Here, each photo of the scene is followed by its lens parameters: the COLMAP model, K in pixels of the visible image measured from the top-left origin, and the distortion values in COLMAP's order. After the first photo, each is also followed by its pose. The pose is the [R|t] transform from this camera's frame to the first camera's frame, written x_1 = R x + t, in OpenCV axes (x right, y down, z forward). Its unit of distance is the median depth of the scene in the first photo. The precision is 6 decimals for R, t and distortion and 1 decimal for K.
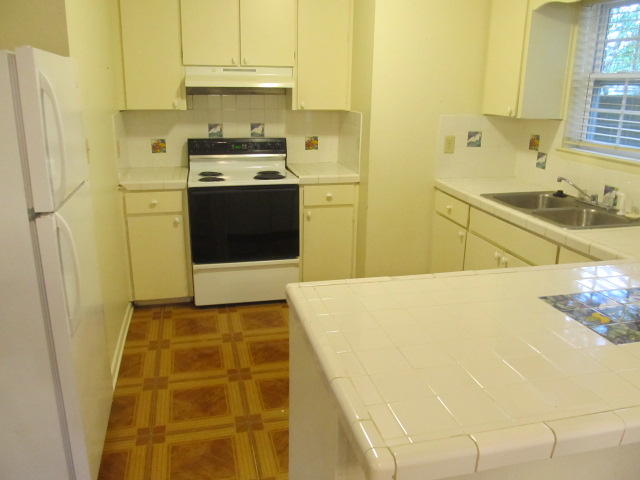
lens RADIAL K [[526.3, 0, 320.0], [0, 526.3, 239.4], [0, 0, 1]] dist [-0.068125, 0.021335]
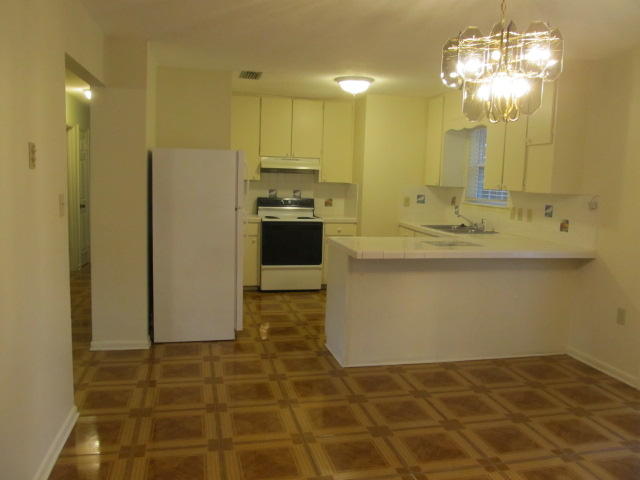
lens RADIAL K [[526.3, 0, 319.7], [0, 526.3, 240.2], [0, 0, 1]] dist [-0.068125, 0.021335]
pose [[0.999800, 0.020005, -0.000686, -0.046588], [-0.019847, 0.986273, -0.163927, 0.244018], [-0.002603, 0.163908, 0.986472, -0.737162]]
